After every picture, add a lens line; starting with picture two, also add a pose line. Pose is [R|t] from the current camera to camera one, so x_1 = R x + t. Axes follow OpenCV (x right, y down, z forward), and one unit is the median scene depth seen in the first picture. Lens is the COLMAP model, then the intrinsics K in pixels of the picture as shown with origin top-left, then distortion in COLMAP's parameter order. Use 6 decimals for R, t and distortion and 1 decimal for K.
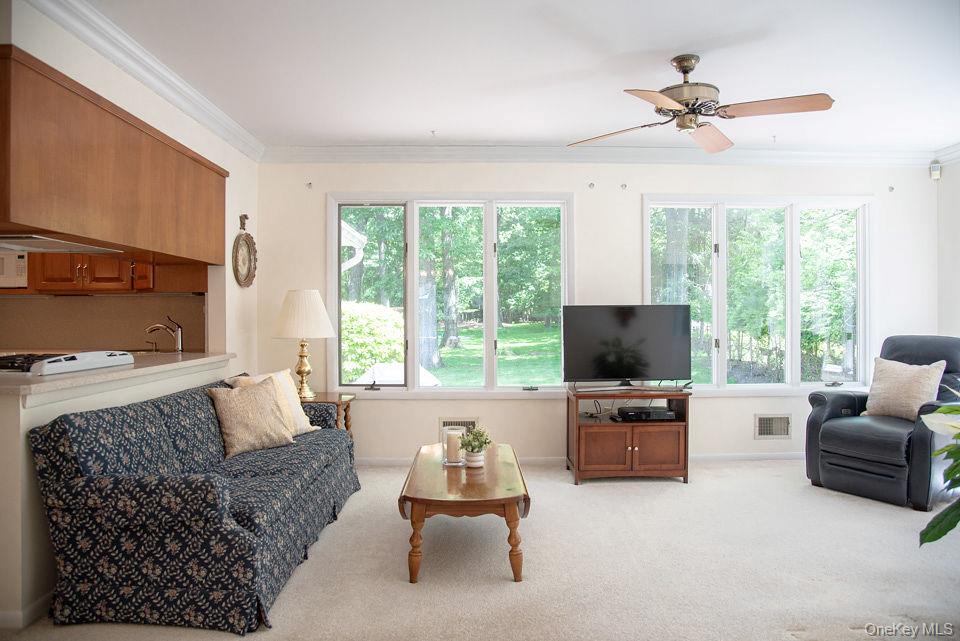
lens RADIAL K [[665.9, 0, 482.2], [0, 665.9, 319.4], [0, 0, 1]] dist [-0.119467, 0.070678]
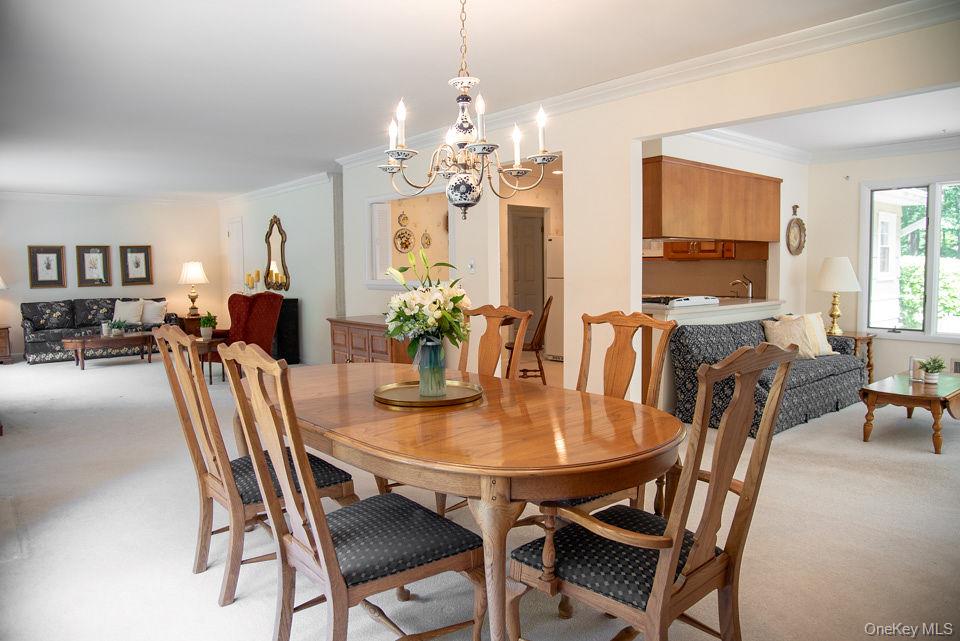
lens RADIAL K [[665.9, 0, 482.2], [0, 665.9, 319.4], [0, 0, 1]] dist [-0.119467, 0.070678]
pose [[0.644568, 0.057103, -0.762411, 0.328091], [0.003845, 0.996952, 0.077921, -0.024608], [0.764537, -0.053156, 0.642384, -0.514250]]
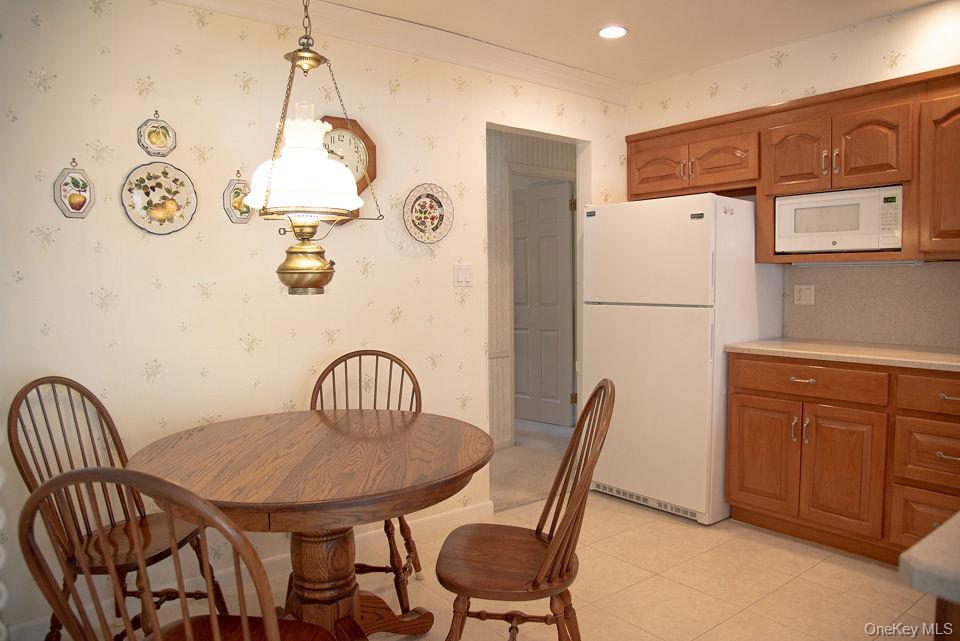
lens RADIAL K [[658.9, 0, 511.2], [0, 658.9, 318.3], [0, 0, 1]] dist [-0.047413, 0.000532]
pose [[0.644804, 0.034751, -0.763557, -0.502432], [0.006120, 0.998699, 0.050621, -0.017475], [0.764323, -0.037314, 0.643753, 0.320021]]
